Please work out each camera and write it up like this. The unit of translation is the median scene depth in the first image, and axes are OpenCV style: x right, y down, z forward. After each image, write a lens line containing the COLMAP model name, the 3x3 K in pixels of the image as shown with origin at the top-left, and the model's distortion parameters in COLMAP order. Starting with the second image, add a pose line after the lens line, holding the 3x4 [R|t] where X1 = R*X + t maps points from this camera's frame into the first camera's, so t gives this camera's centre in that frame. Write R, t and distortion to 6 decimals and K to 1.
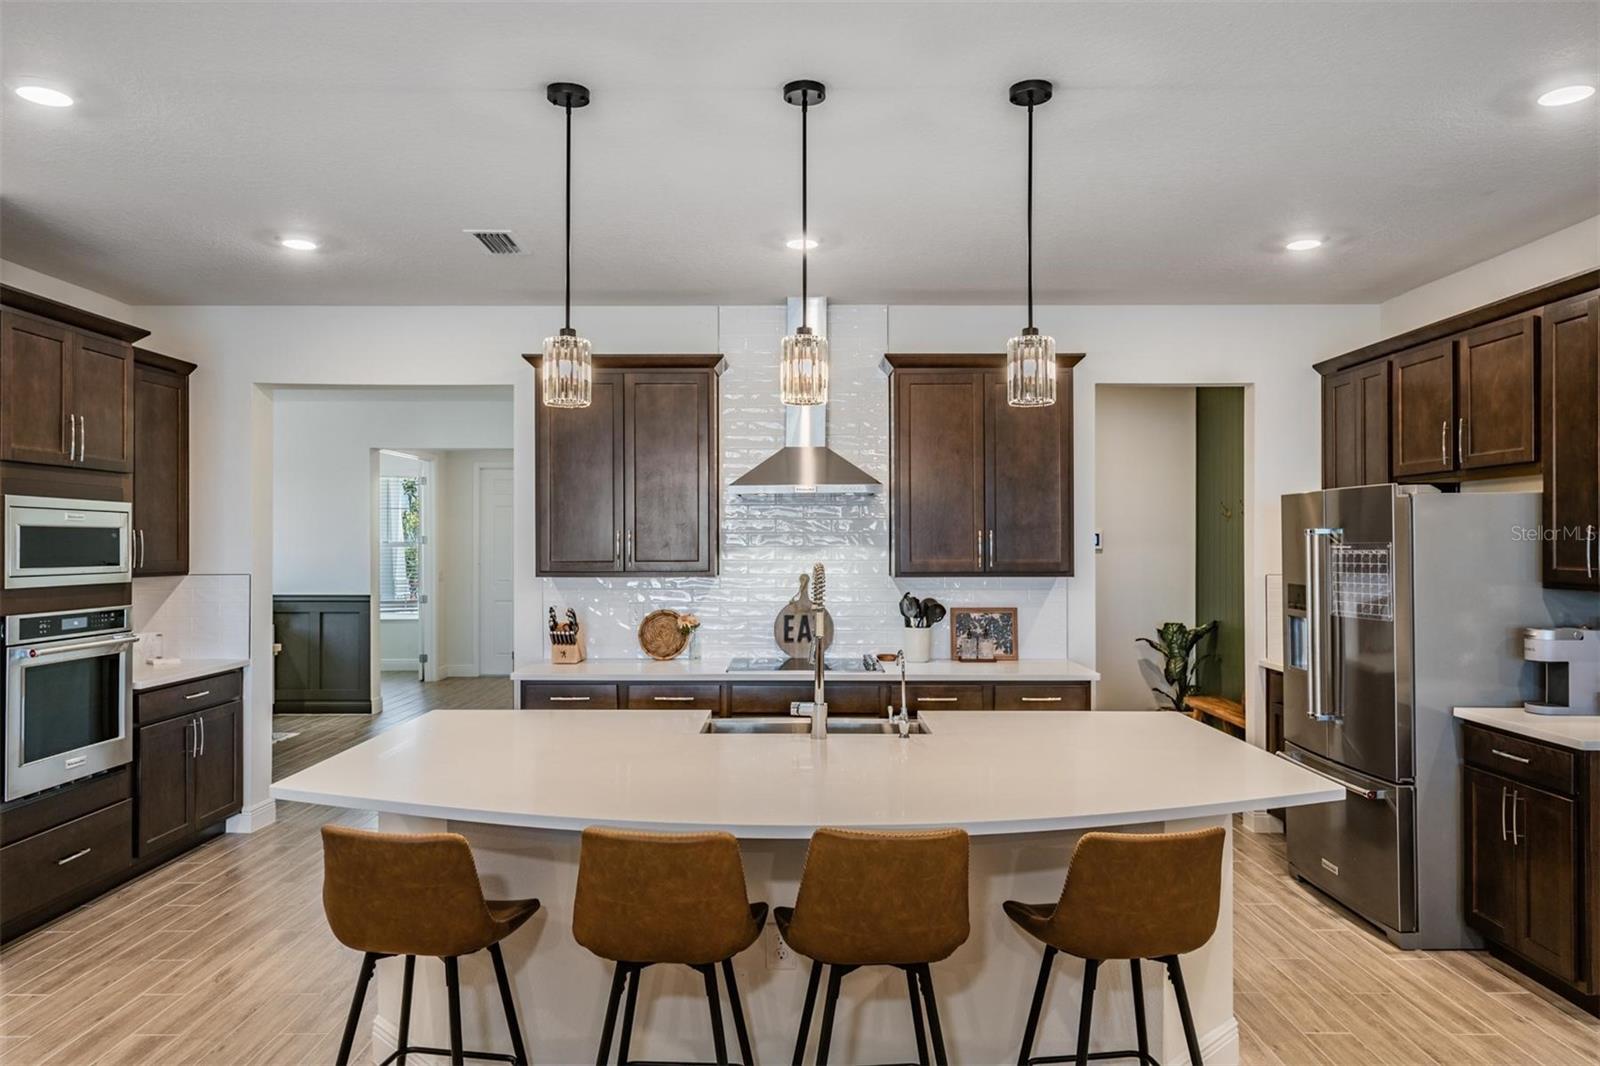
lens RADIAL K [[1059.3, 0, 799.7], [0, 1059.3, 536.8], [0, 0, 1]] dist [0.013679, 0.000675]
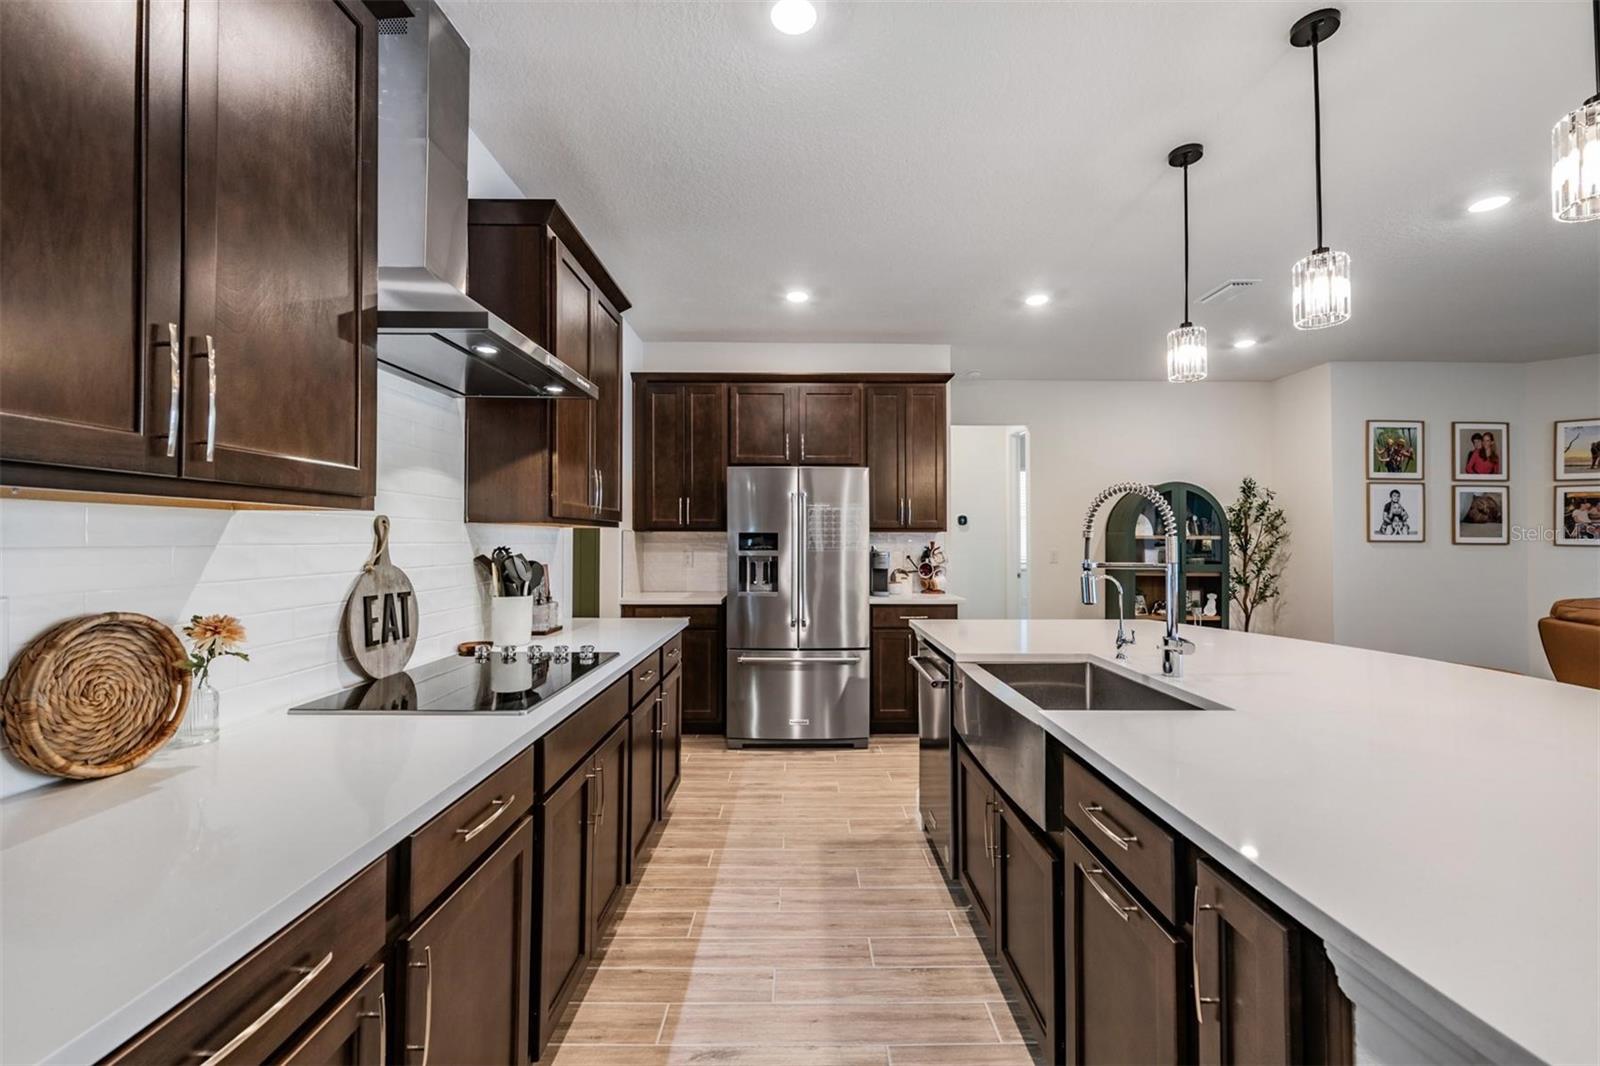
lens RADIAL K [[656.9, 0, 799.3], [0, 656.9, 530.5], [0, 0, 1]] dist [-0.017266, -0.000002]
pose [[-0.020275, 0.013676, 0.999701, -0.327337], [-0.007384, 0.999877, -0.013828, 0.045814], [-0.999767, -0.007662, -0.020172, 0.813245]]
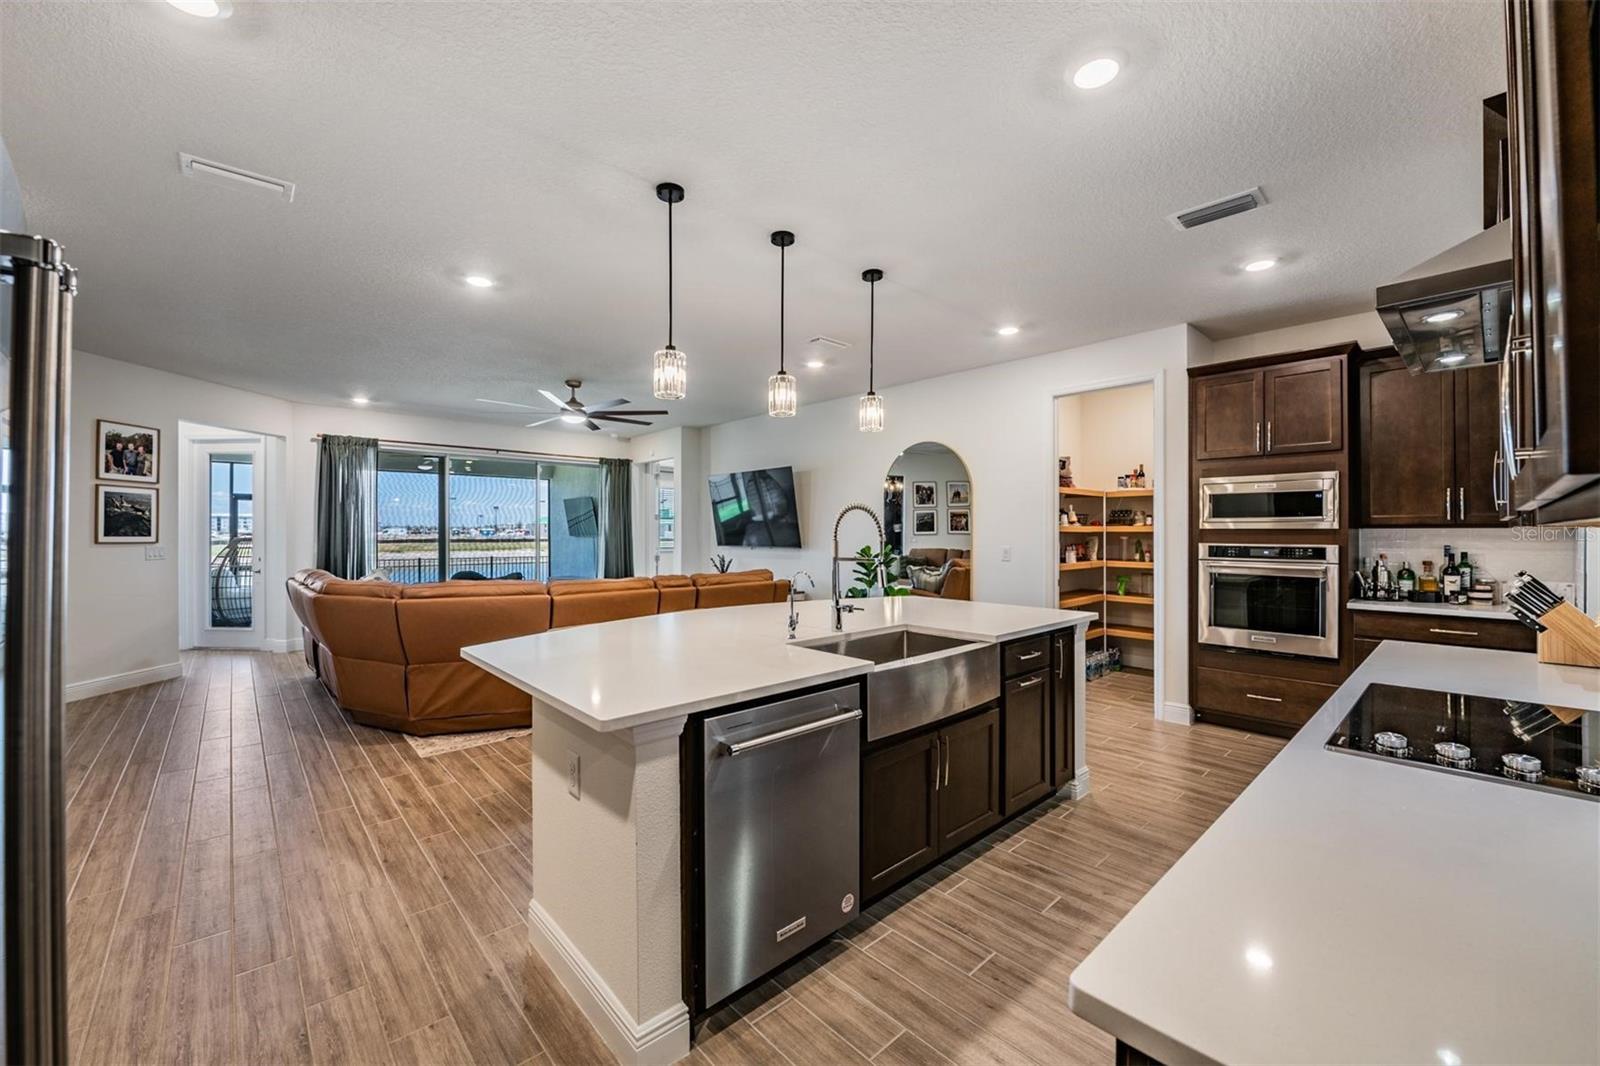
lens RADIAL K [[630.8, 0, 798.2], [0, 630.8, 528.2], [0, 0, 1]] dist [-0.013422, -0.000150]
pose [[-0.741025, -0.001864, -0.671475, 0.367588], [0.004623, 0.999958, -0.007877, 0.038534], [0.671461, -0.008942, -0.740986, 0.963228]]
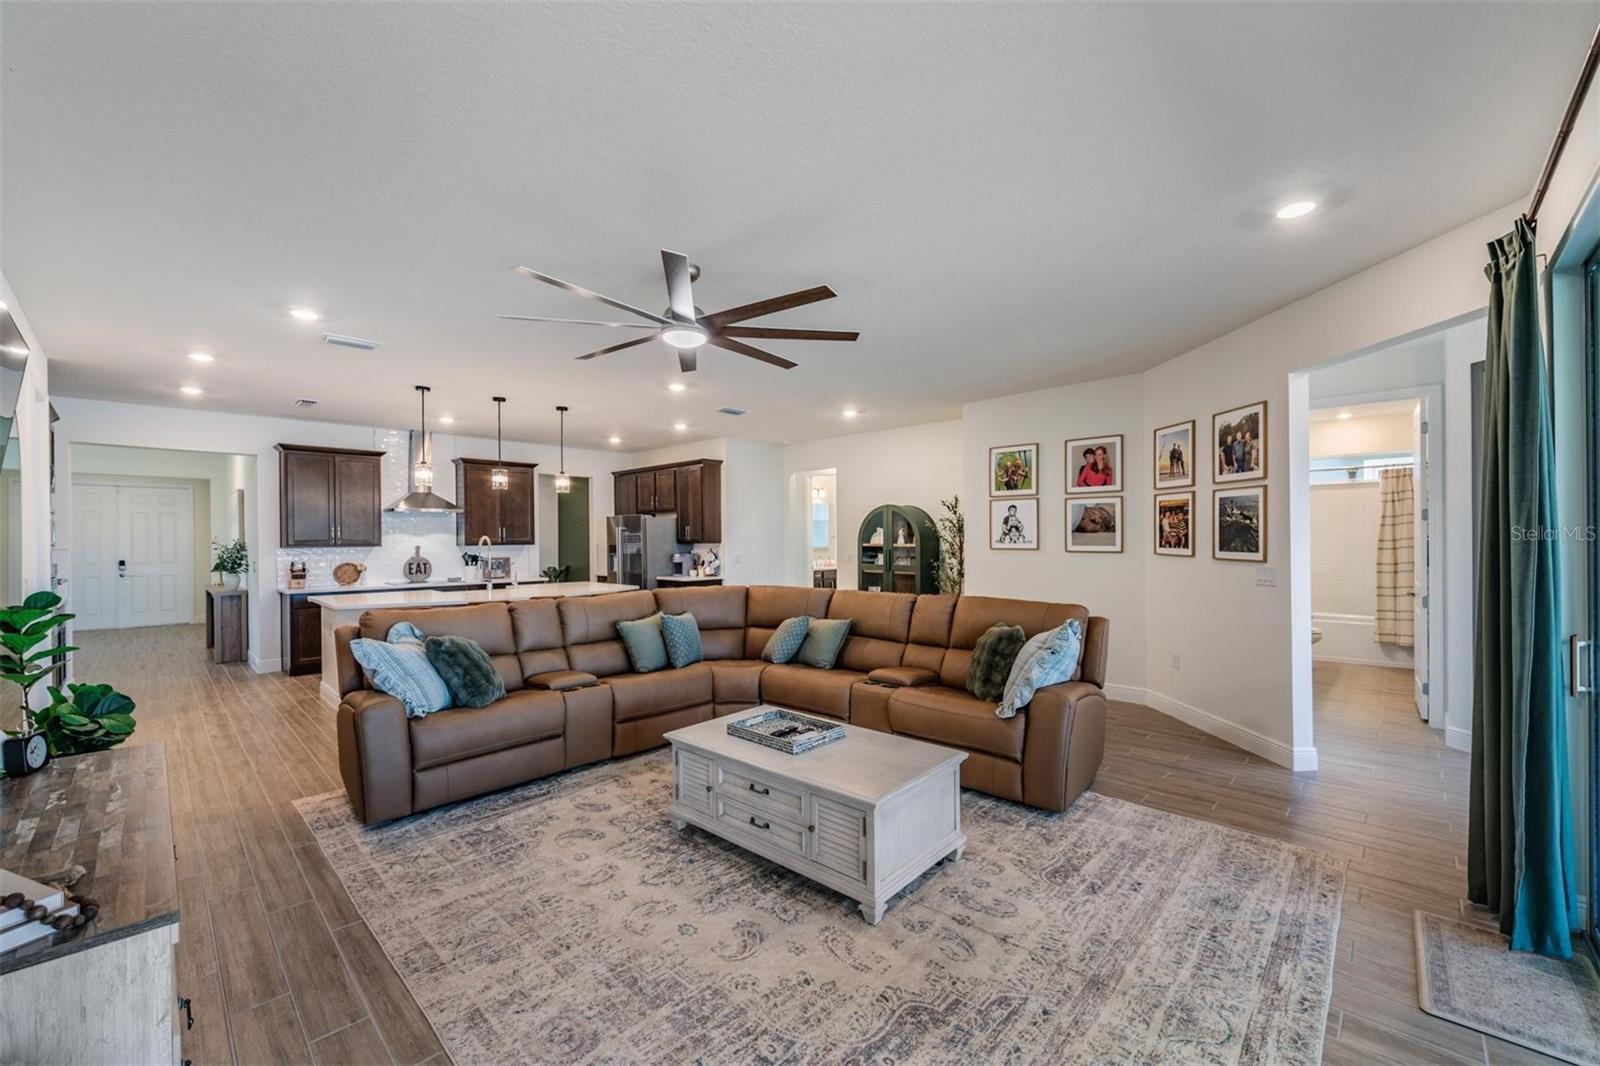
lens RADIAL K [[639.0, 0, 803.8], [0, 639.0, 542.0], [0, 0, 1]] dist [-0.007756, -0.000683]
pose [[0.689955, -0.009197, 0.723794, -0.440569], [0.003570, 0.999950, 0.009303, 0.017471], [-0.723843, -0.003835, 0.689954, -0.620131]]
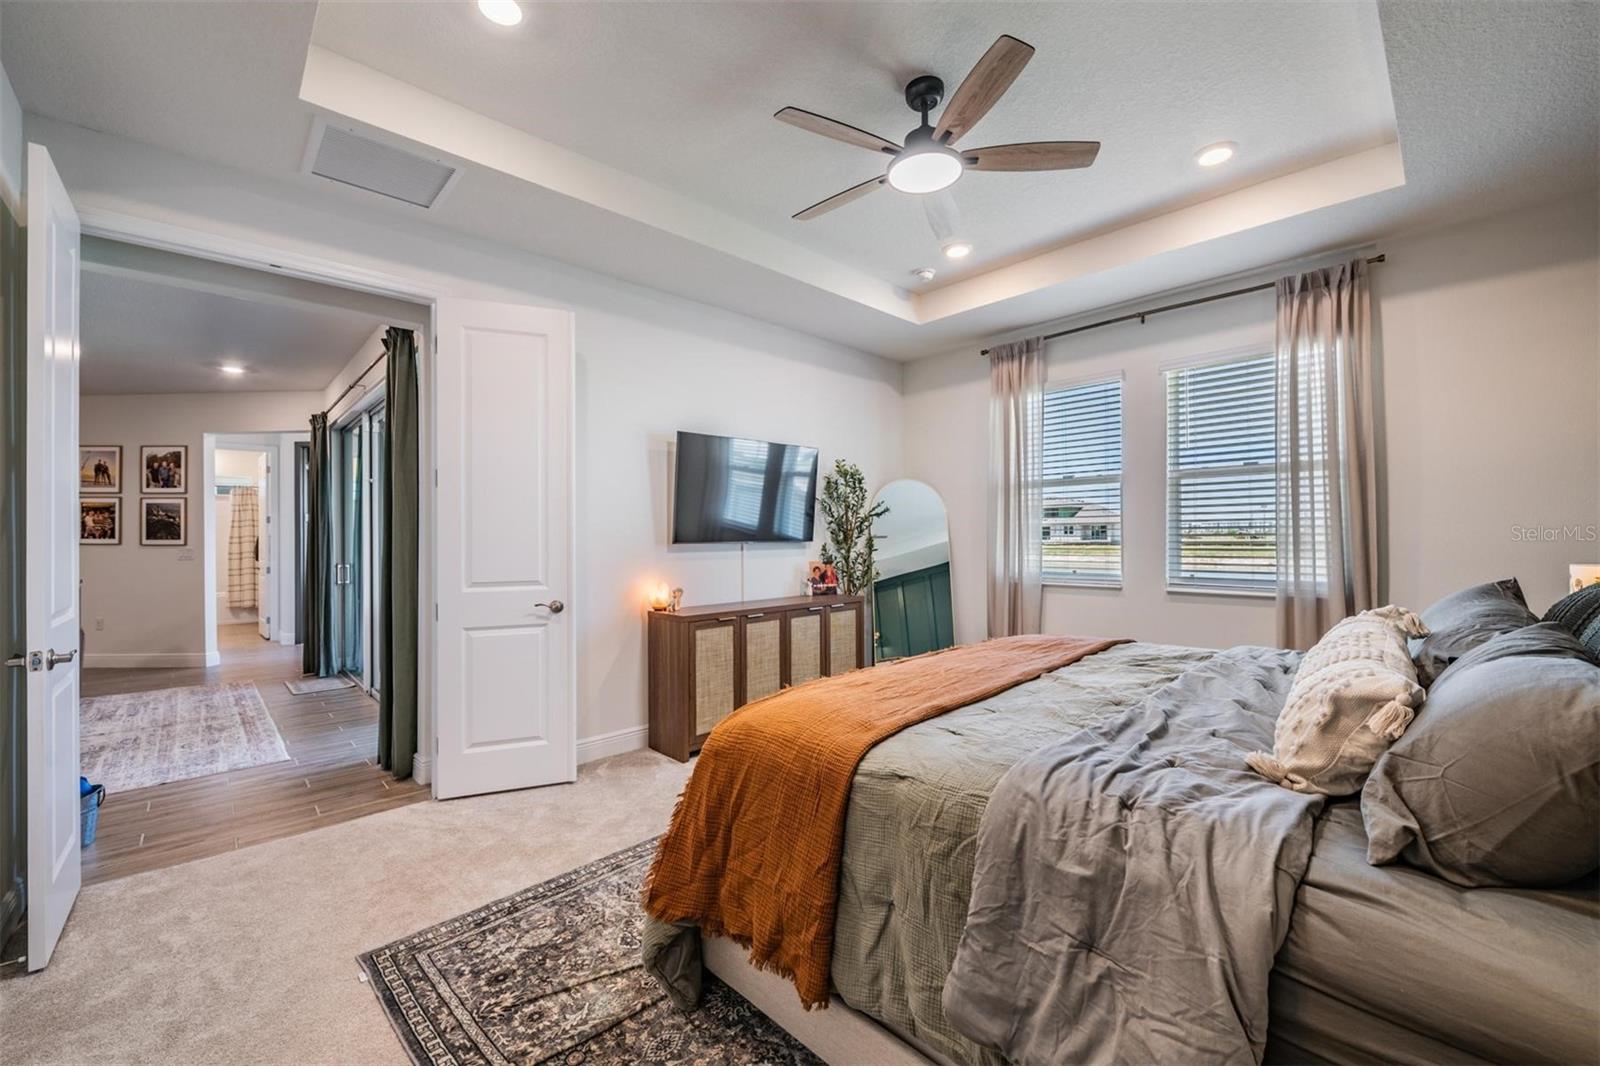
lens RADIAL K [[636.1, 0, 800.4], [0, 636.1, 531.8], [0, 0, 1]] dist [-0.012444, -0.000837]
pose [[-0.688151, 0.013396, 0.725444, -1.183922], [0.005945, 0.999900, -0.012825, 0.046465], [-0.725543, -0.004513, -0.688162, -0.524230]]
